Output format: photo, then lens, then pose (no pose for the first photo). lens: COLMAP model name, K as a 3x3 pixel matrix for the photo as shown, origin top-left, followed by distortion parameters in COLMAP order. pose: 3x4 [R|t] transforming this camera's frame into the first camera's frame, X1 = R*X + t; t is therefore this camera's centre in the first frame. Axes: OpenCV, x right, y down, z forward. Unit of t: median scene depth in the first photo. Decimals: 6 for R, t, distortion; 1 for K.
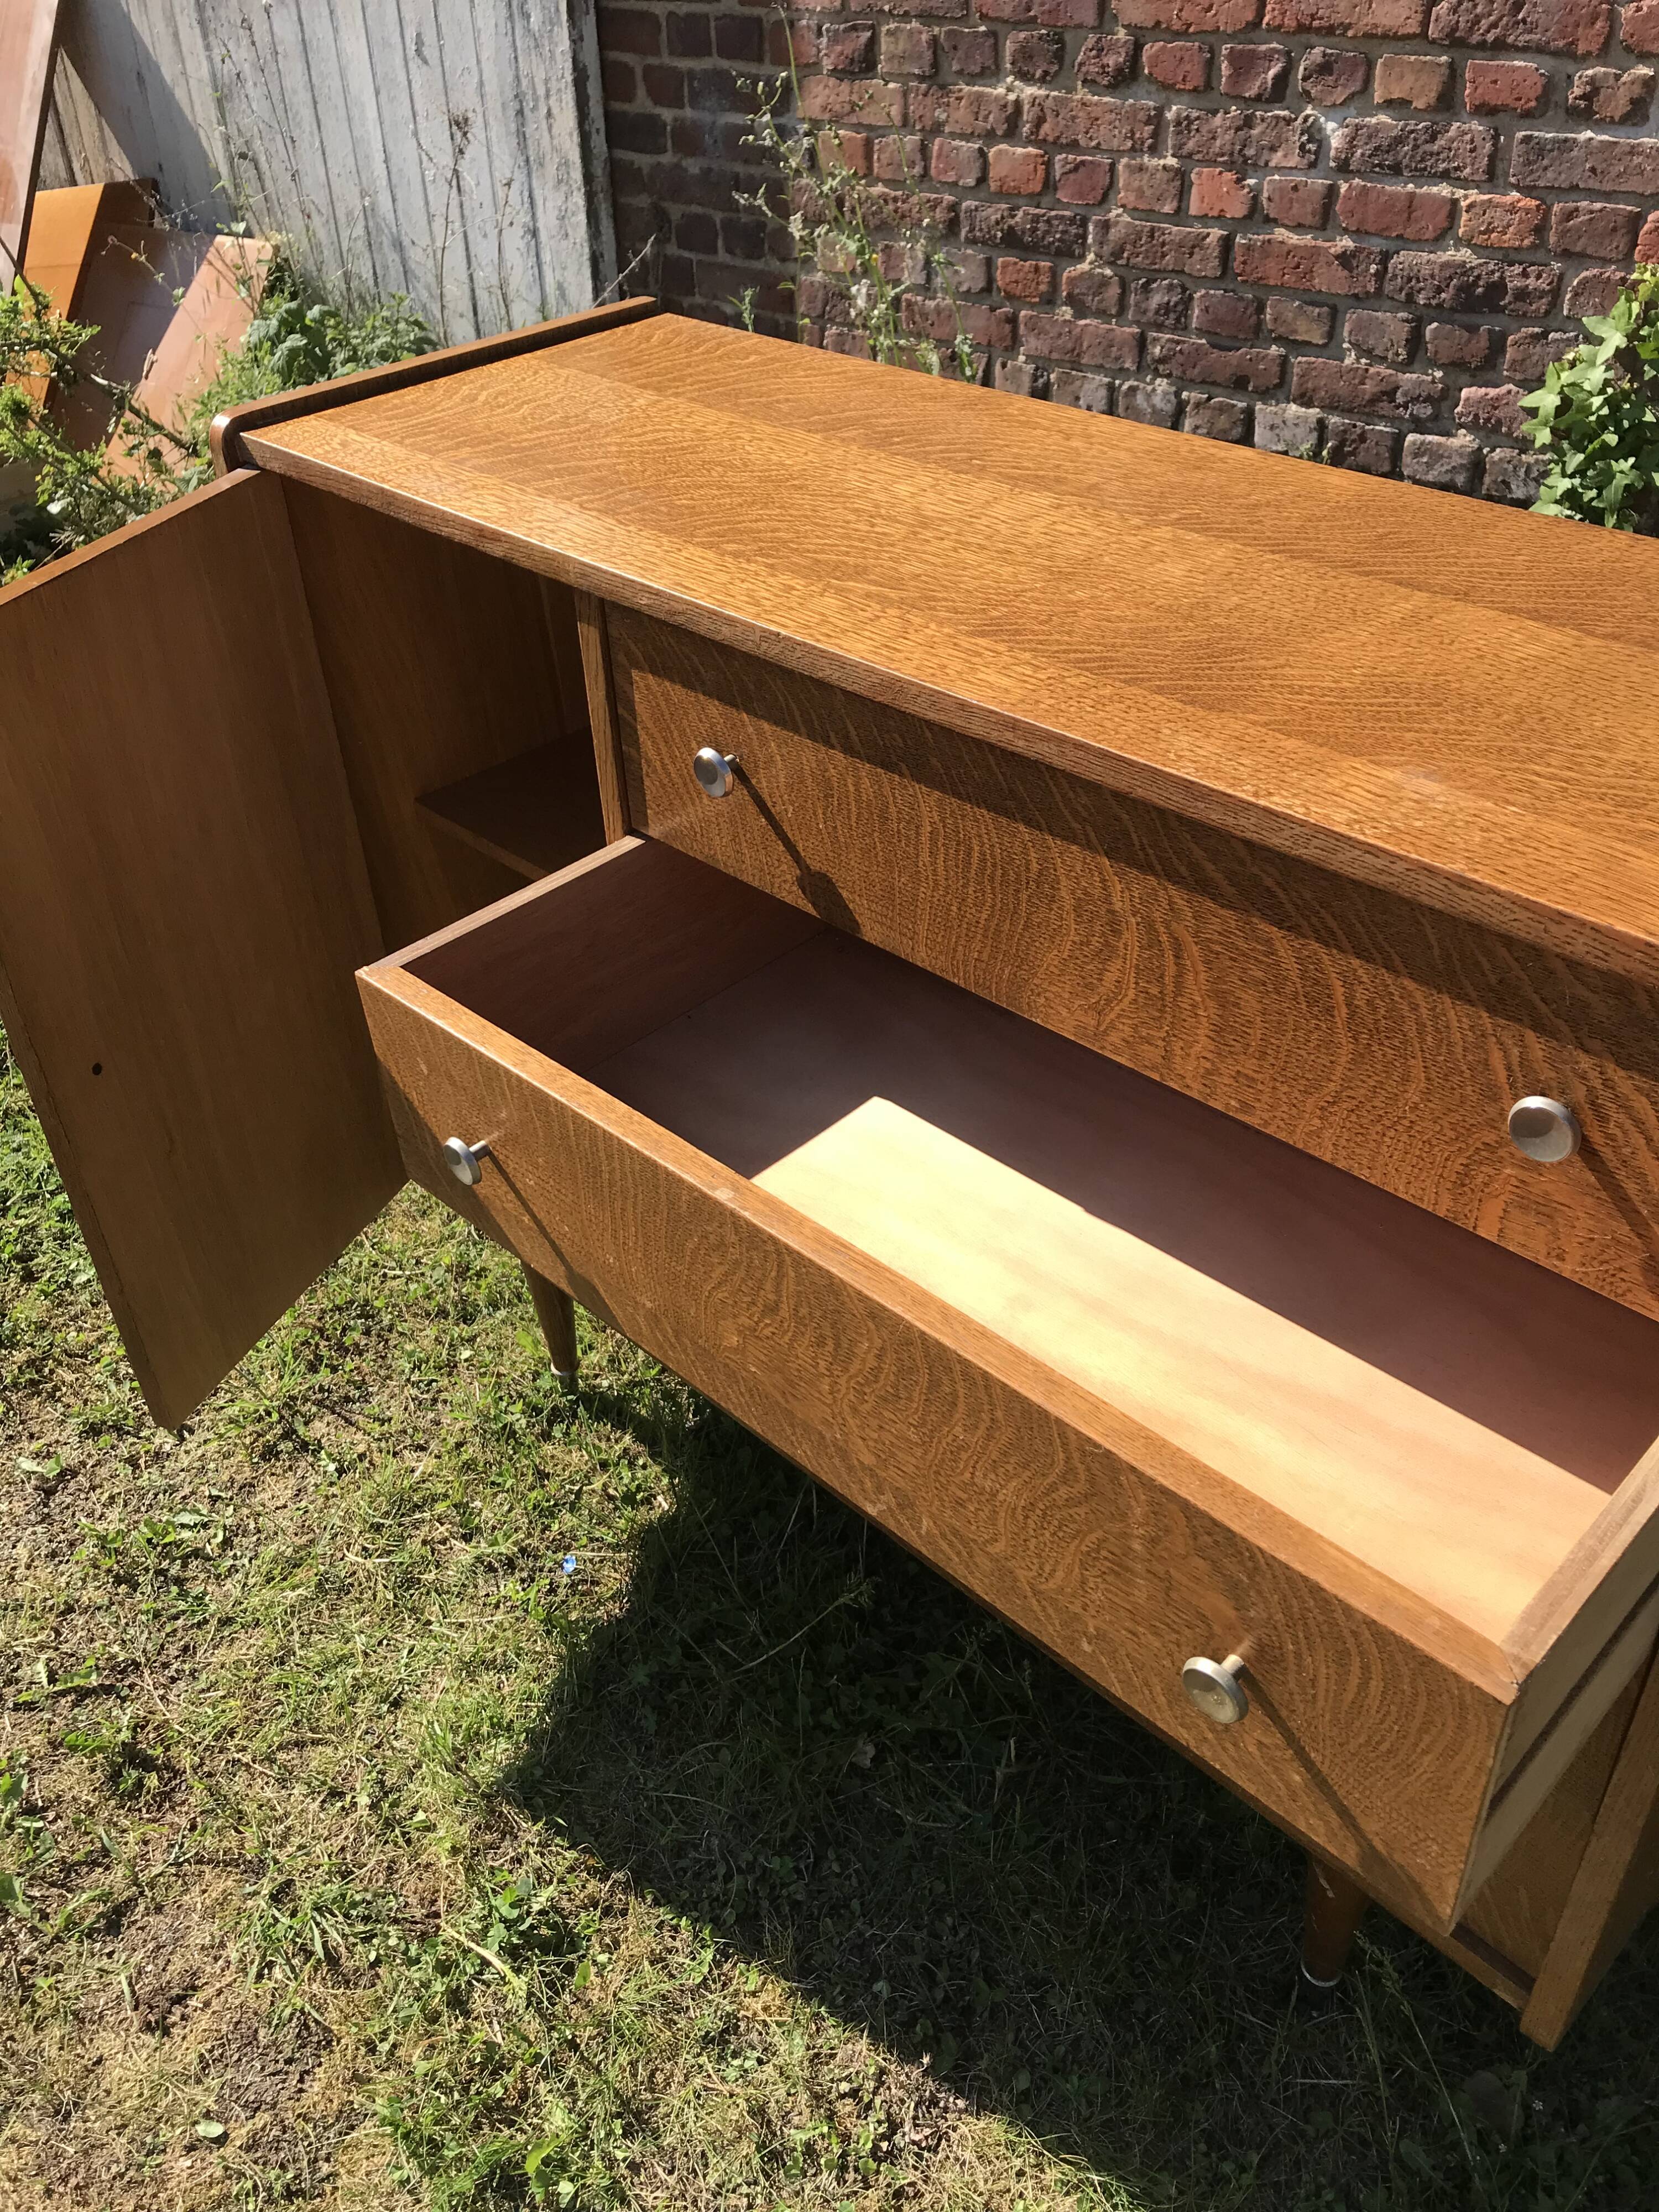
lens RADIAL K [[1802.0, 0, 830.8], [0, 1802.0, 1076.2], [0, 0, 1]] dist [0.015564, -0.001096]
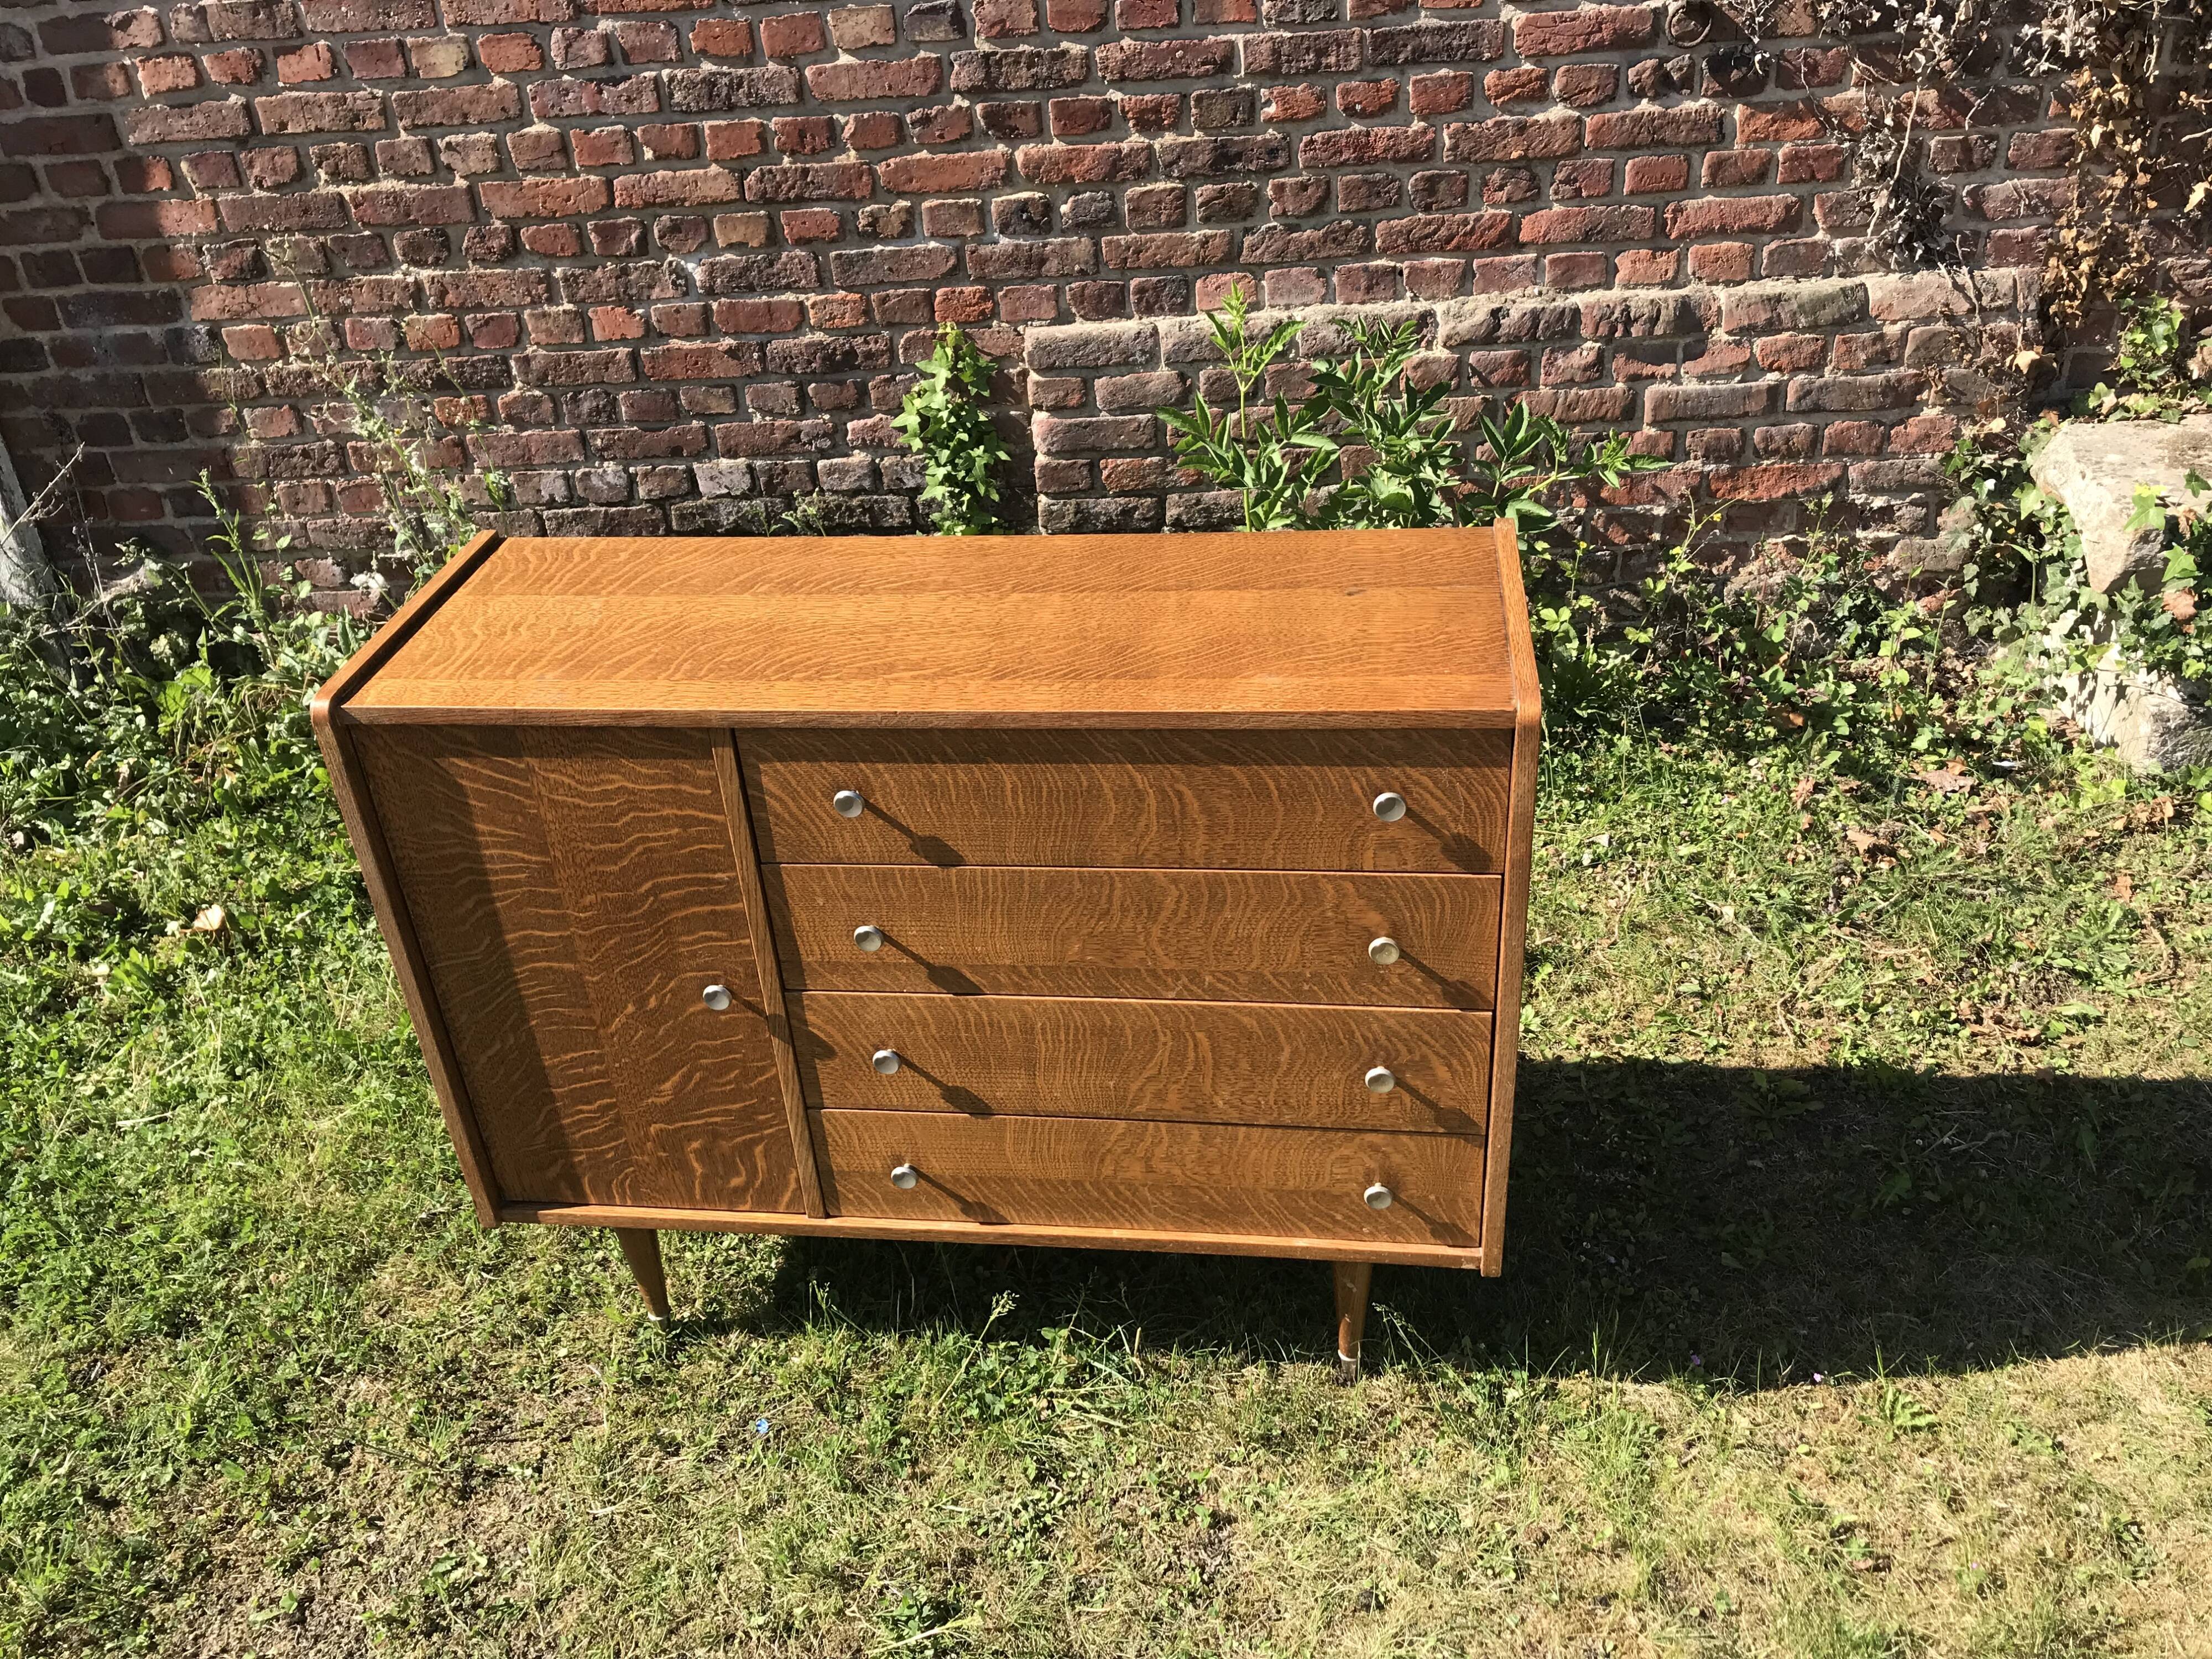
lens RADIAL K [[1802.0, 0, 1082.3], [0, 1802.0, 807.0], [0, 0, 1]] dist [0.015564, -0.001096]
pose [[0.799796, -0.330034, 0.501403, -0.406629], [0.386599, 0.922197, -0.009660, -0.037927], [-0.459204, 0.201568, 0.865160, -0.294179]]
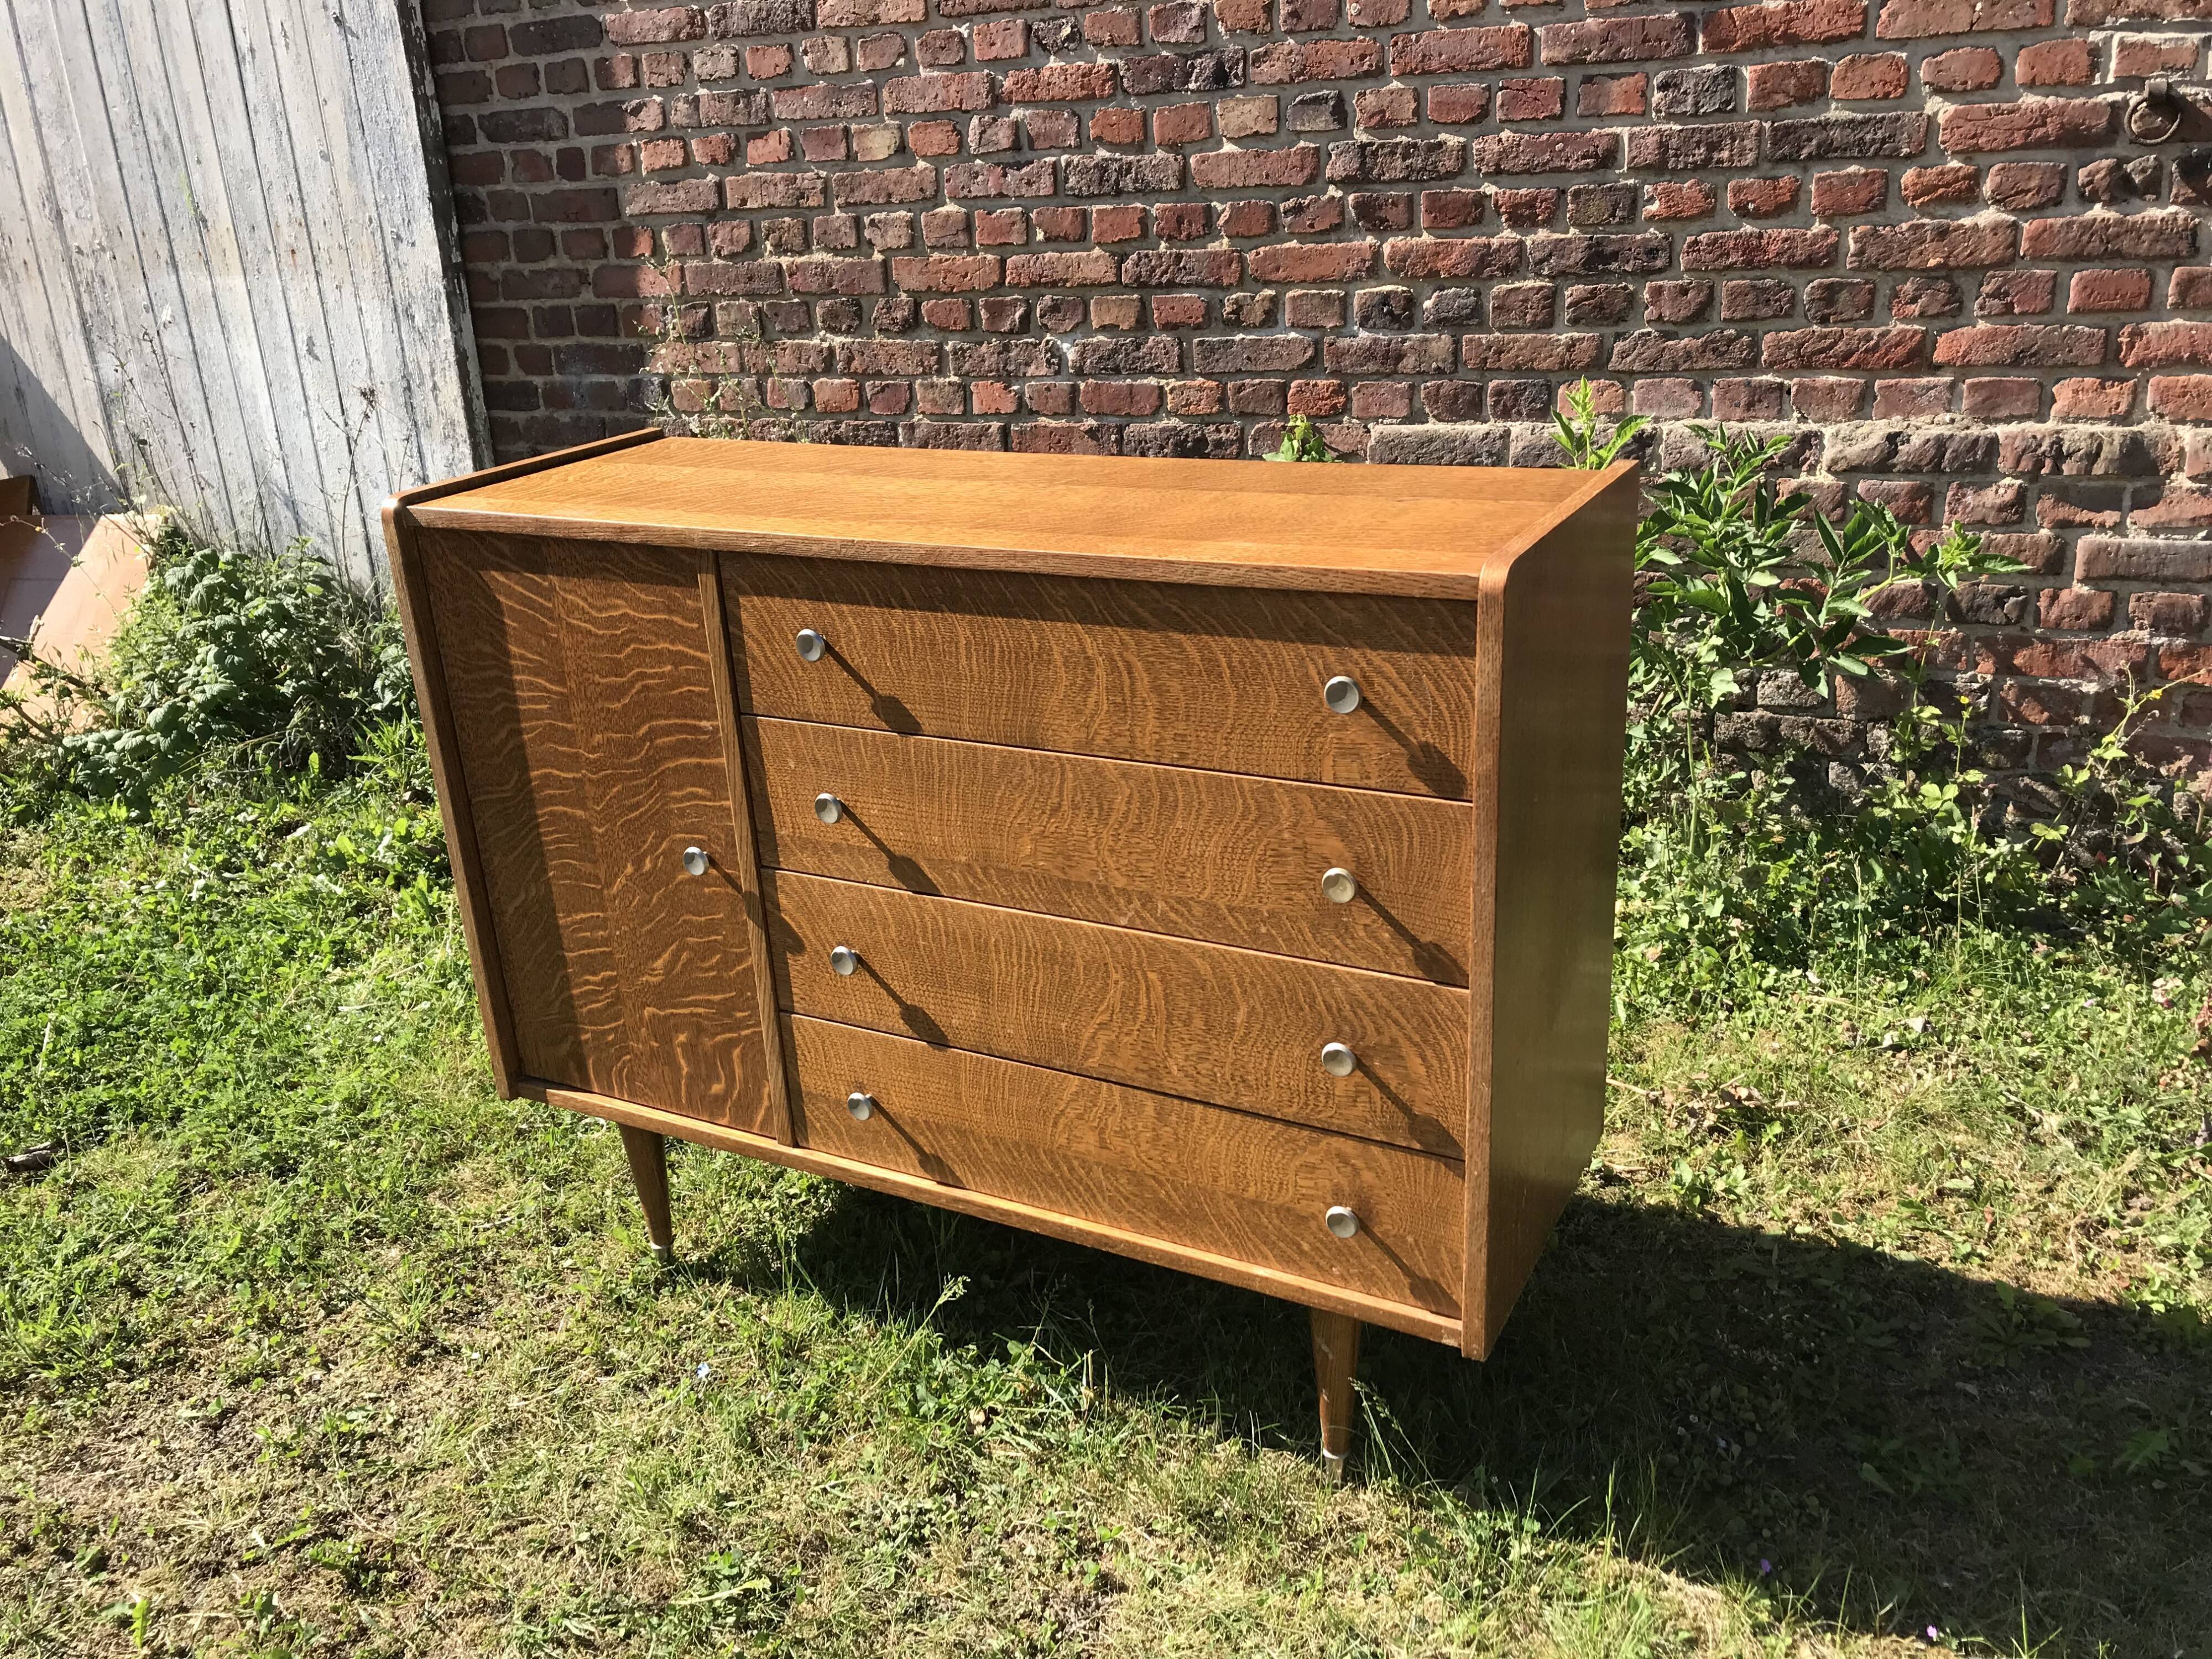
lens RADIAL K [[1802.0, 0, 1084.3], [0, 1802.0, 811.7], [0, 0, 1]] dist [0.015564, -0.001096]
pose [[0.960197, -0.115931, 0.254130, -0.141737], [0.181631, 0.950333, -0.252739, 0.229974], [-0.212208, 0.288837, 0.933564, -0.263475]]
